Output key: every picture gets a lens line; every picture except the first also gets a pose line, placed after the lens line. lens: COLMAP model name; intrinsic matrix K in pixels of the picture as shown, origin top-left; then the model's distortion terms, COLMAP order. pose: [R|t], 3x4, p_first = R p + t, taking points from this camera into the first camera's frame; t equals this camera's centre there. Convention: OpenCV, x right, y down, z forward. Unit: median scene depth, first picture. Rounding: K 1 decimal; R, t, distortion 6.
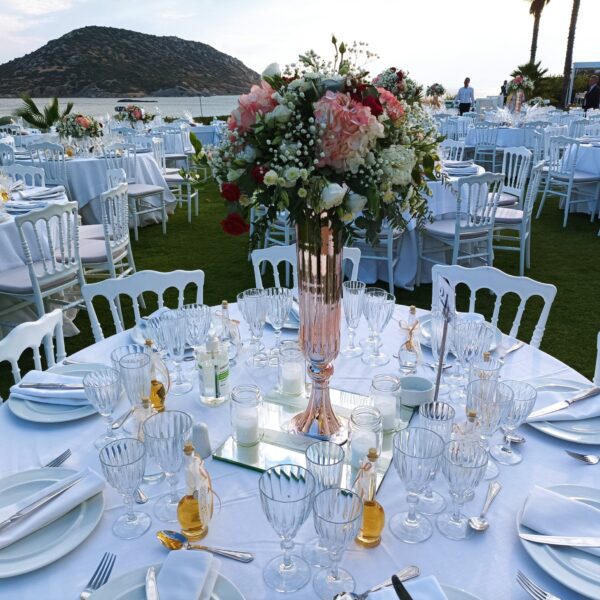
lens RADIAL K [[586.9, 0, 295.9], [0, 586.9, 297.6], [0, 0, 1]] dist [0.008973, 0.000000]
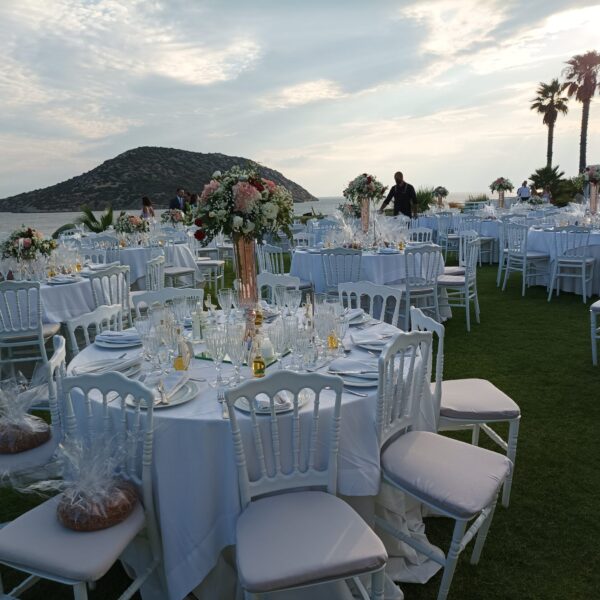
lens RADIAL K [[586.9, 0, 297.1], [0, 586.9, 300.2], [0, 0, 1]] dist [0.008973, 0.000000]
pose [[0.997844, -0.014129, -0.064095, 0.050011], [0.003221, 0.985918, -0.167197, 0.060676], [0.065555, 0.166630, 0.983838, -0.145482]]
